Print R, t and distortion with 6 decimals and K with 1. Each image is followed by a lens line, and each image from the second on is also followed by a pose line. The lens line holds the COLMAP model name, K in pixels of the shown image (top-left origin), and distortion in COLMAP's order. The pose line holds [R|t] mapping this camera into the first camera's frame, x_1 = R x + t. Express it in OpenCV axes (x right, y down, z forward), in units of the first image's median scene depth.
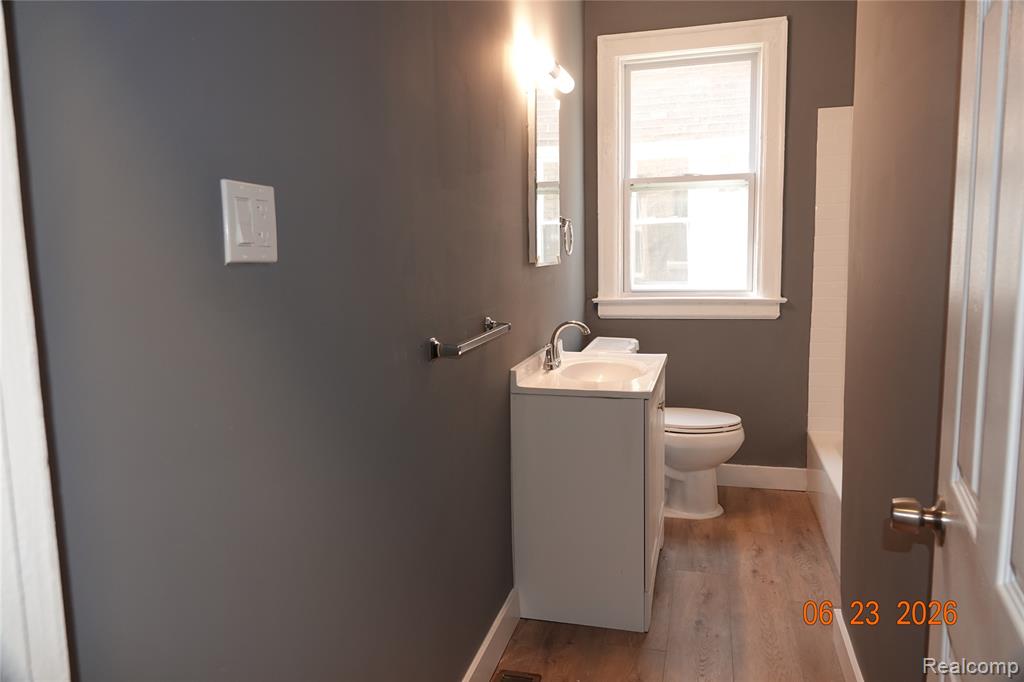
lens RADIAL K [[708.9, 0, 512.0], [0, 708.9, 341.0], [0, 0, 1]] dist [0.002572, 0.000862]
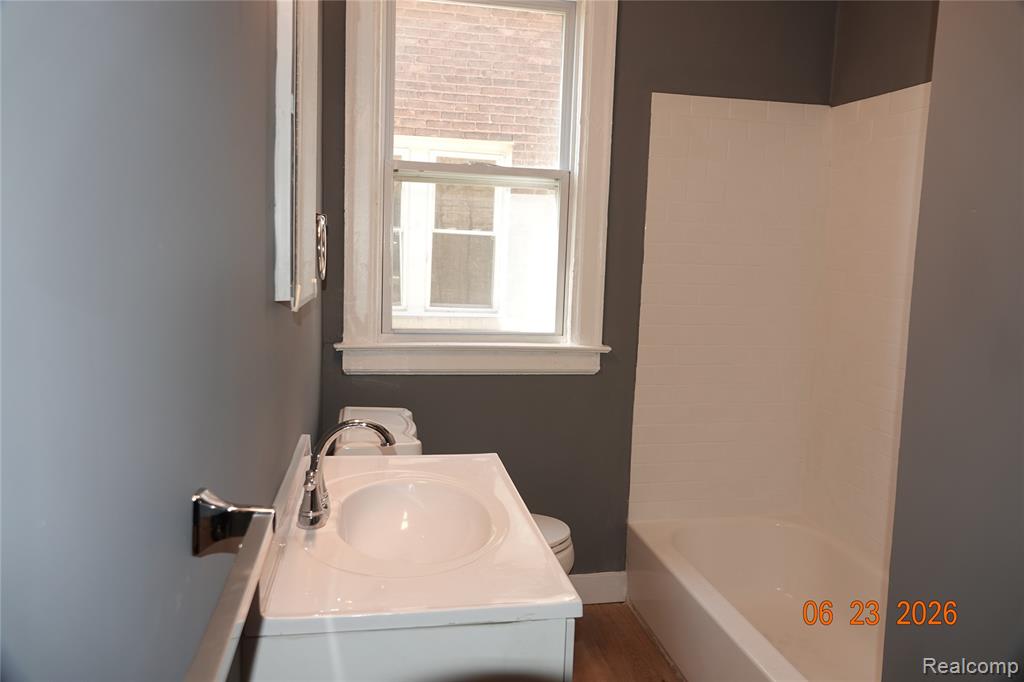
lens RADIAL K [[708.9, 0, 512.0], [0, 708.9, 341.0], [0, 0, 1]] dist [0.002572, 0.000862]
pose [[0.893480, -0.000023, 0.449102, -0.029781], [0.005621, 0.999922, -0.011133, -0.057262], [-0.449067, 0.012471, 0.893411, 0.384240]]
